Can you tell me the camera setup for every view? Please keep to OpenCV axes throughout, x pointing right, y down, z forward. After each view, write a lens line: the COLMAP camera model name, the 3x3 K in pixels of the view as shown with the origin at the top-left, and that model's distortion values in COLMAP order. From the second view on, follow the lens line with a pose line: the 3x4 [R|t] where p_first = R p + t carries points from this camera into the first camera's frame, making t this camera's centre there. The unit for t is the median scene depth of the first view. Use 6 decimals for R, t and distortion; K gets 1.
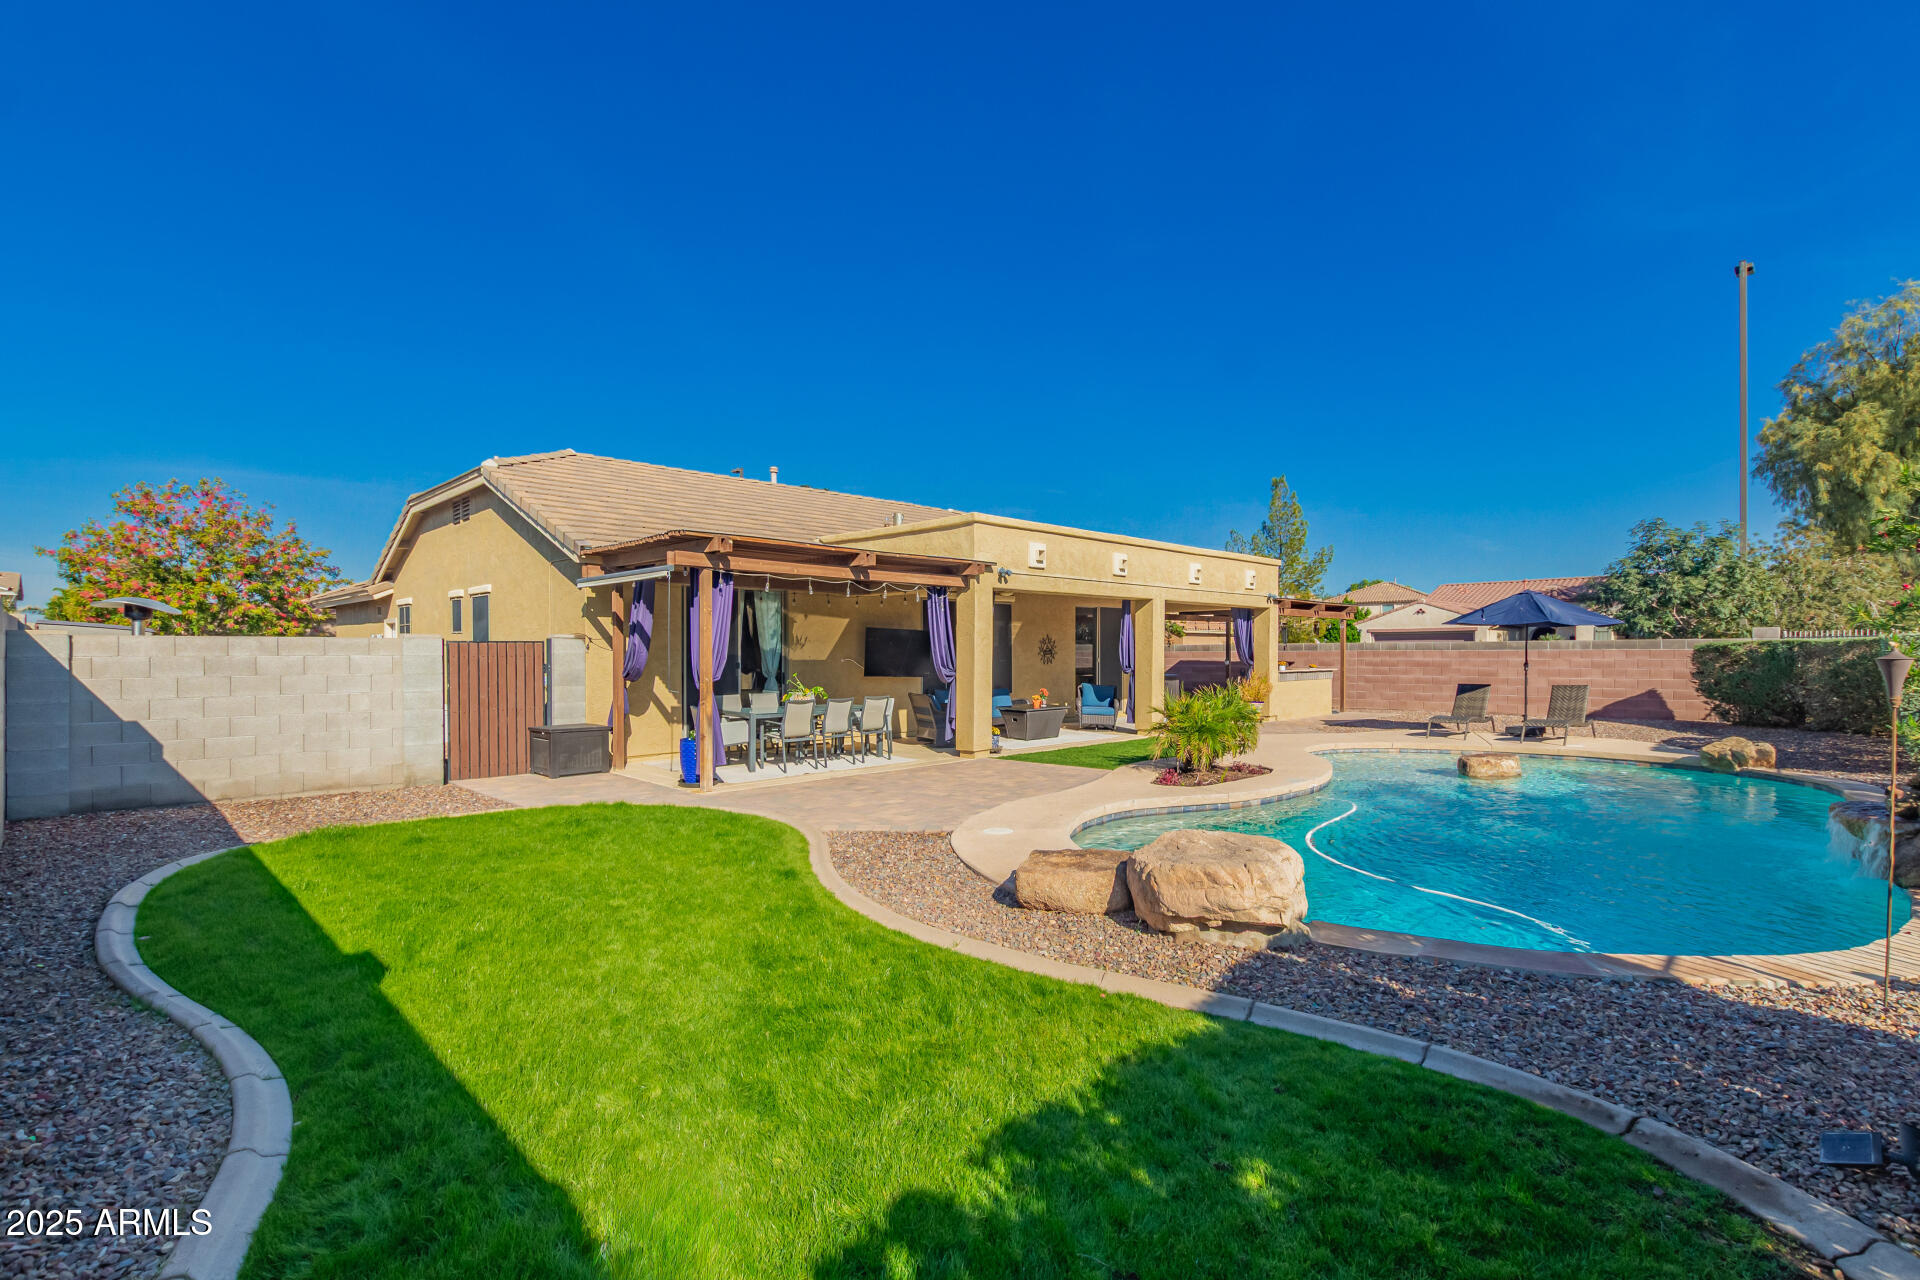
lens RADIAL K [[876.1, 0, 955.2], [0, 876.1, 650.3], [0, 0, 1]] dist [-0.000623, 0.000155]
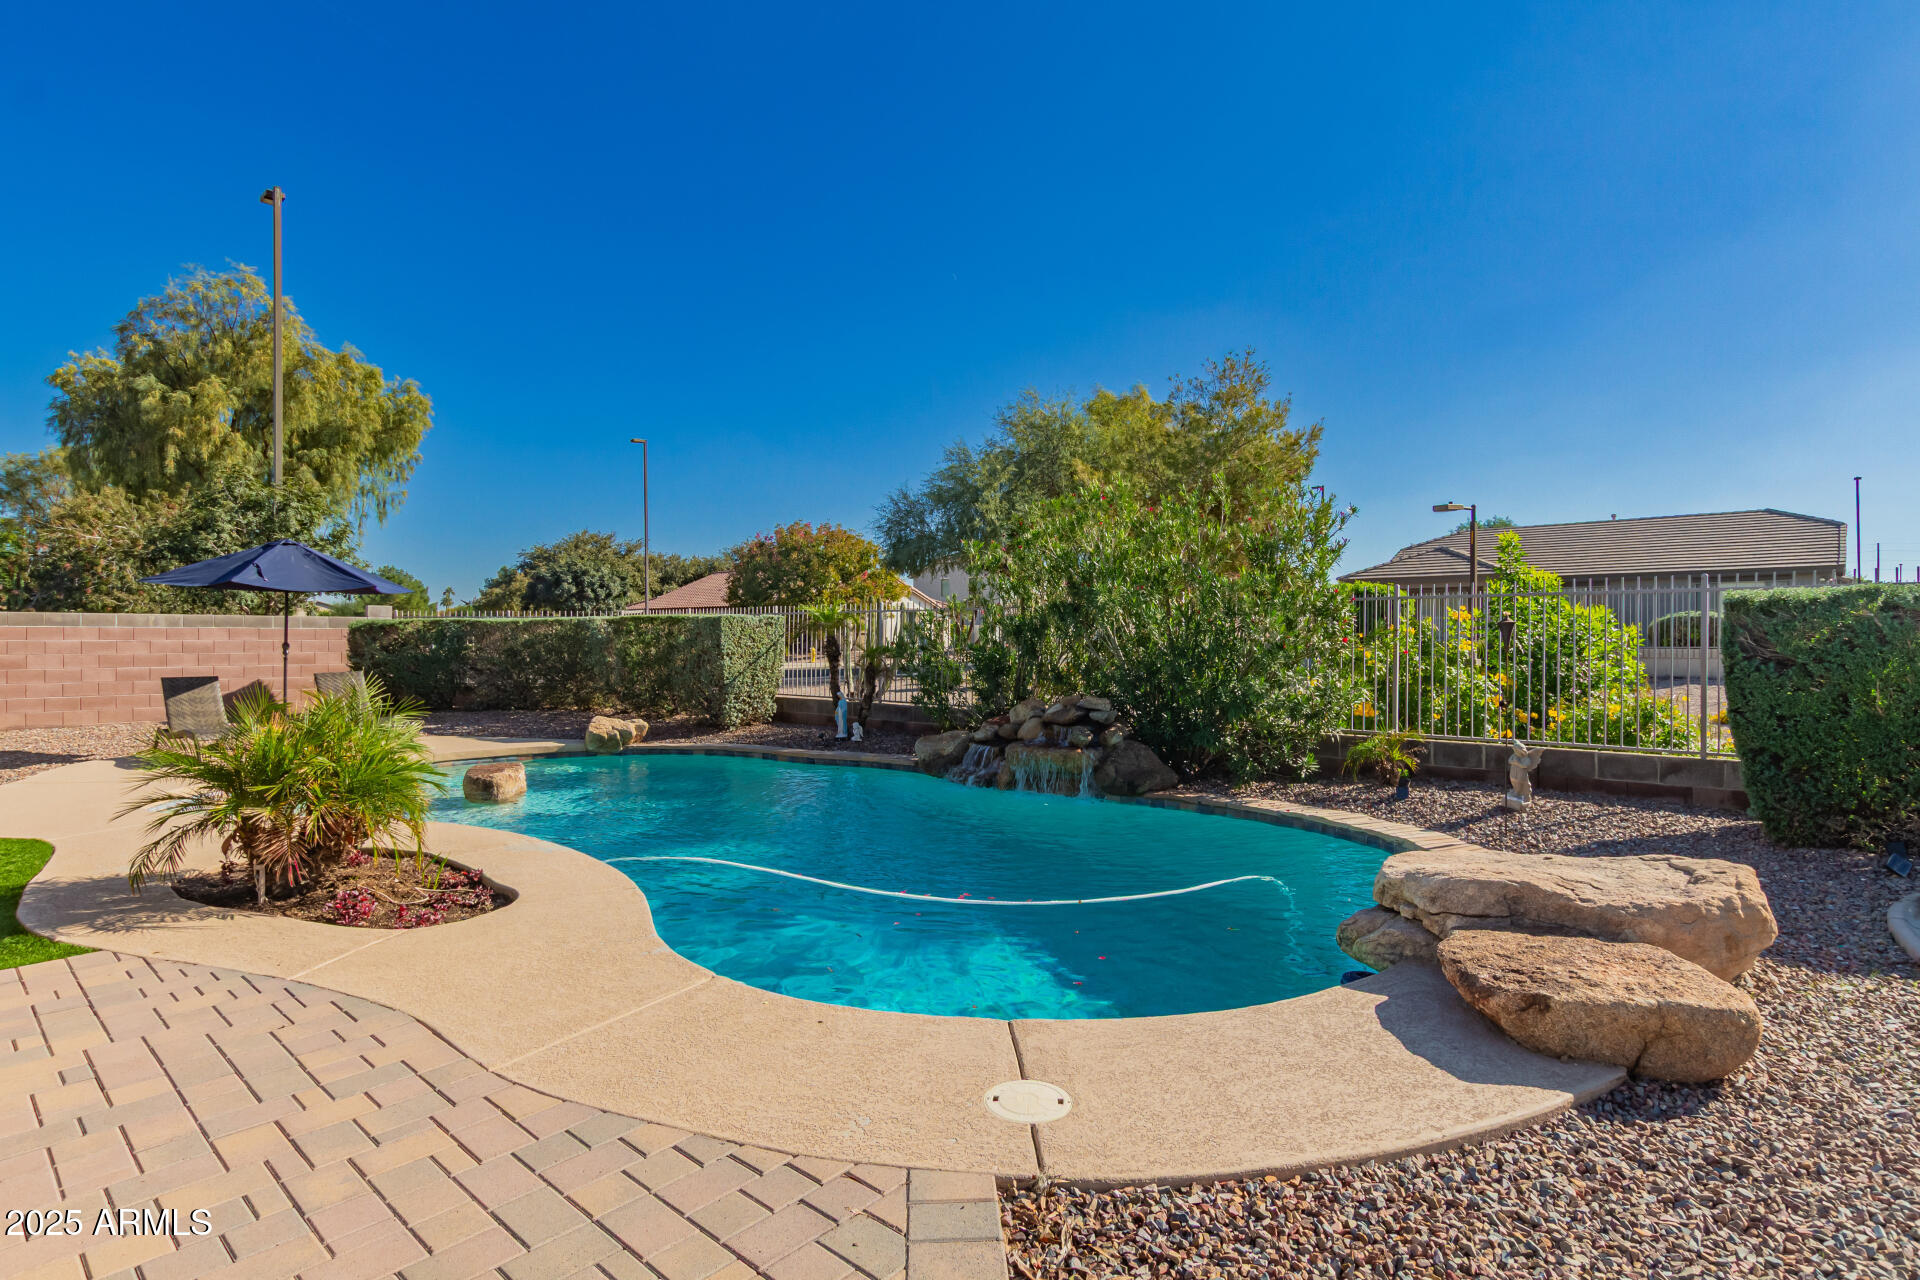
lens RADIAL K [[980.3, 0, 960.7], [0, 980.3, 640.9], [0, 0, 1]] dist [0.000735, -0.000047]
pose [[-0.039326, -0.003715, 0.999220, -0.119359], [-0.001030, 0.999993, 0.003677, 0.006555], [-0.999226, -0.000885, -0.039330, 0.372256]]
